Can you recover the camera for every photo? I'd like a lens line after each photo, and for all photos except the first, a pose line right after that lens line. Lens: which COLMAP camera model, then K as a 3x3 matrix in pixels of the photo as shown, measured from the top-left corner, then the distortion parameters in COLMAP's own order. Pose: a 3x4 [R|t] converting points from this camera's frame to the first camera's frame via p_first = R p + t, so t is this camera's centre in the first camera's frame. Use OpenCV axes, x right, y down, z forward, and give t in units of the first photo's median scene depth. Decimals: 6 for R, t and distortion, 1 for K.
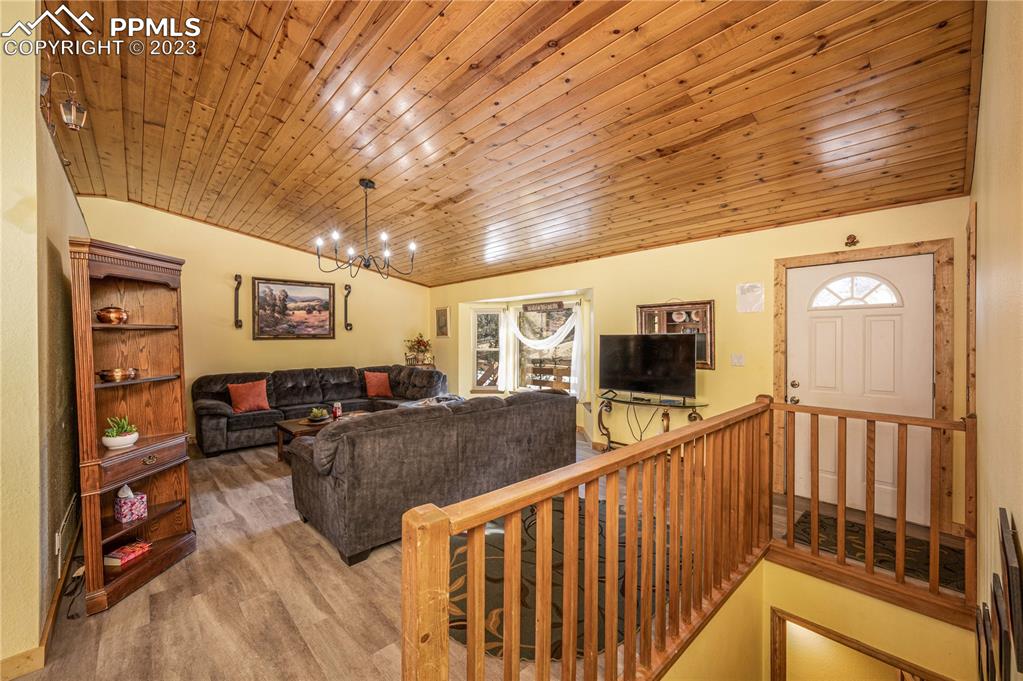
lens RADIAL K [[403.2, 0, 509.9], [0, 403.2, 340.9], [0, 0, 1]] dist [0.000124, 0.000046]
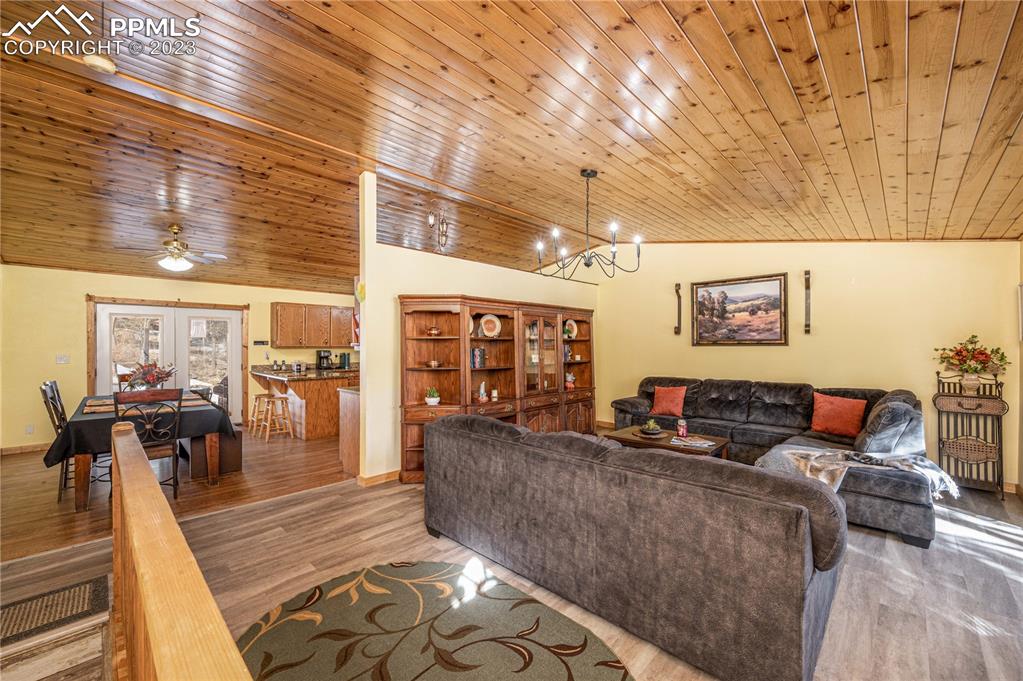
lens RADIAL K [[403.2, 0, 503.7], [0, 403.2, 343.6], [0, 0, 1]] dist [0.000124, 0.000046]
pose [[0.044756, 0.000471, -0.998998, 0.322075], [-0.009561, 0.999954, 0.000043, -0.003454], [0.998952, 0.009550, 0.044759, 0.462888]]
